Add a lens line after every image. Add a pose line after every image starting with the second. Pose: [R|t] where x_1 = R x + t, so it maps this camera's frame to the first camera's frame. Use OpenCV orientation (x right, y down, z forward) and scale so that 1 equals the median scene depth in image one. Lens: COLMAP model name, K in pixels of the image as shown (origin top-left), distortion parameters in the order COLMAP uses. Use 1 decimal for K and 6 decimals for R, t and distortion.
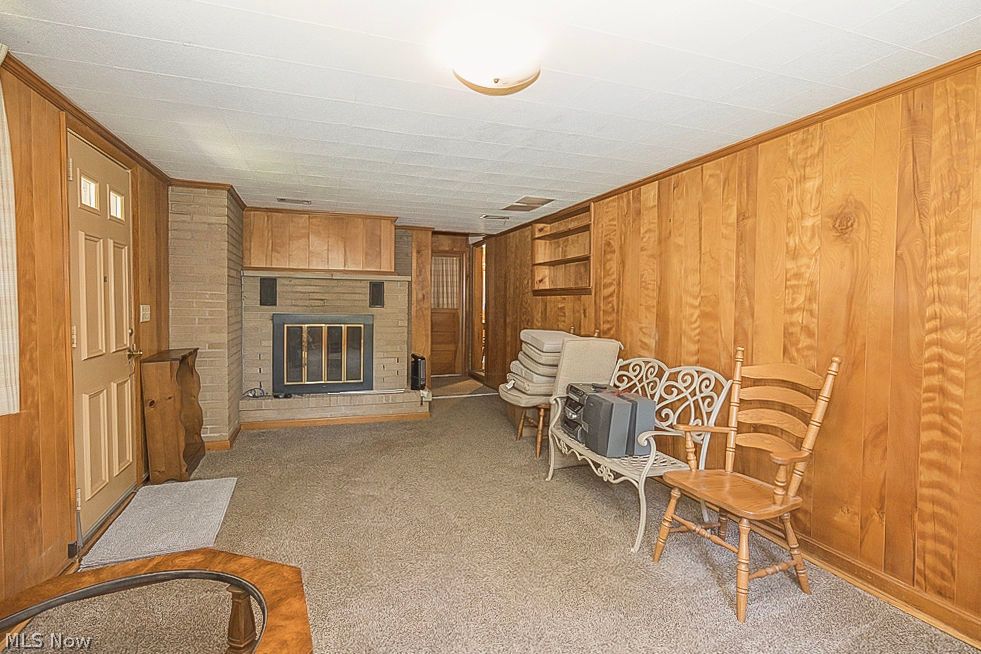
lens RADIAL K [[489.8, 0, 504.4], [0, 489.8, 325.7], [0, 0, 1]] dist [0.002947, 0.000466]
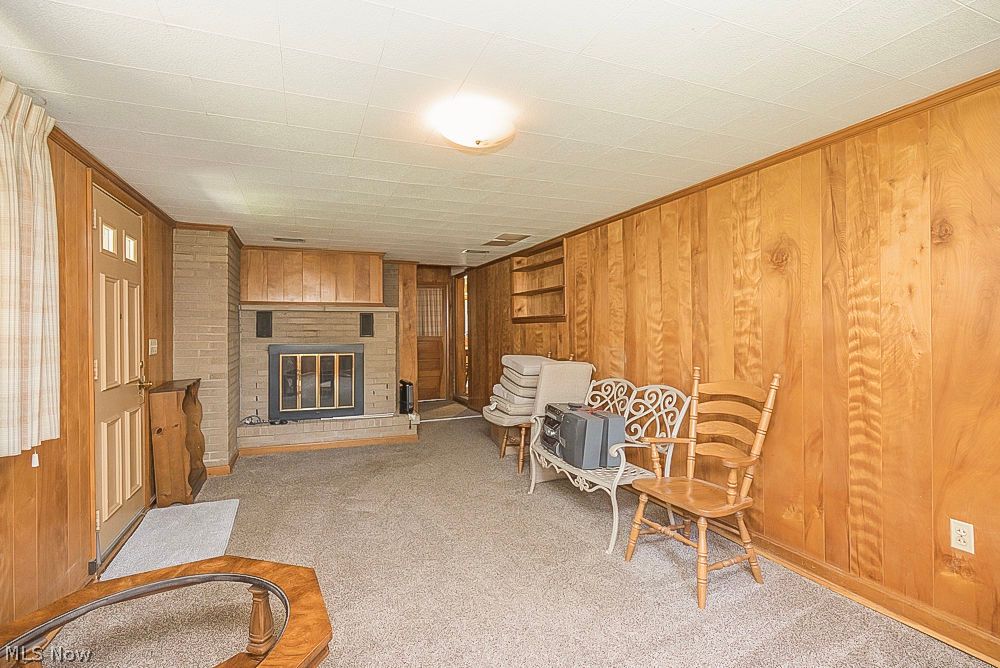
lens RADIAL K [[471.7, 0, 500.0], [0, 471.7, 334.0], [0, 0, 1]] dist [-0.003108, -0.000365]
pose [[0.999332, -0.018797, 0.031326, -0.003939], [0.019943, 0.999128, -0.036676, -0.000683], [-0.030609, 0.037276, 0.998836, -0.058999]]
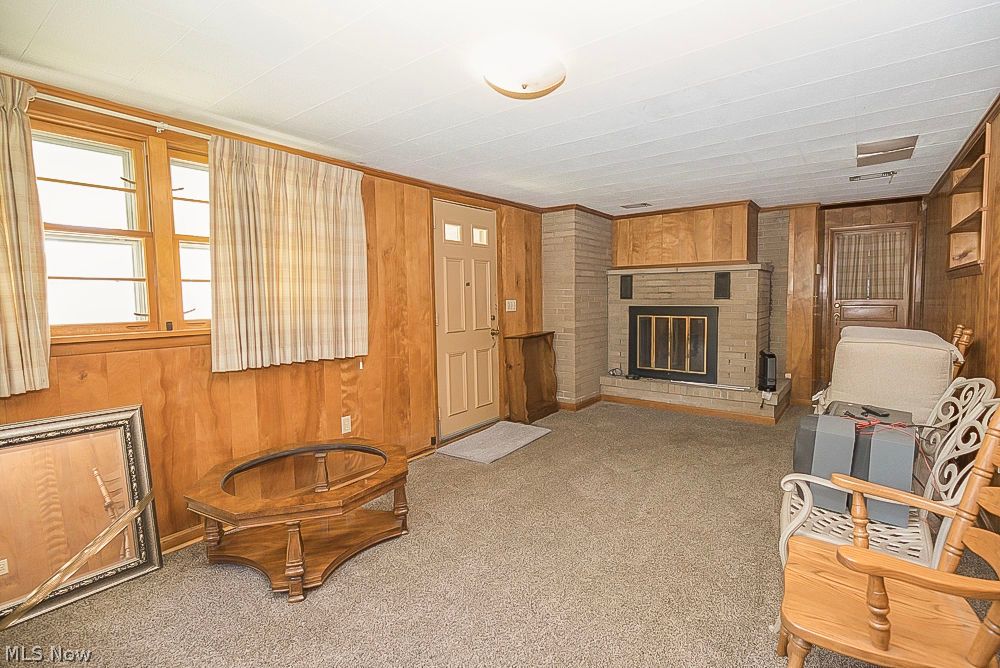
lens RADIAL K [[471.7, 0, 500.0], [0, 471.7, 334.0], [0, 0, 1]] dist [-0.003108, -0.000365]
pose [[0.539268, 0.047404, -0.840799, 0.472778], [-0.019671, 0.998851, 0.043699, -0.001492], [0.841904, -0.007026, 0.539581, 0.218749]]
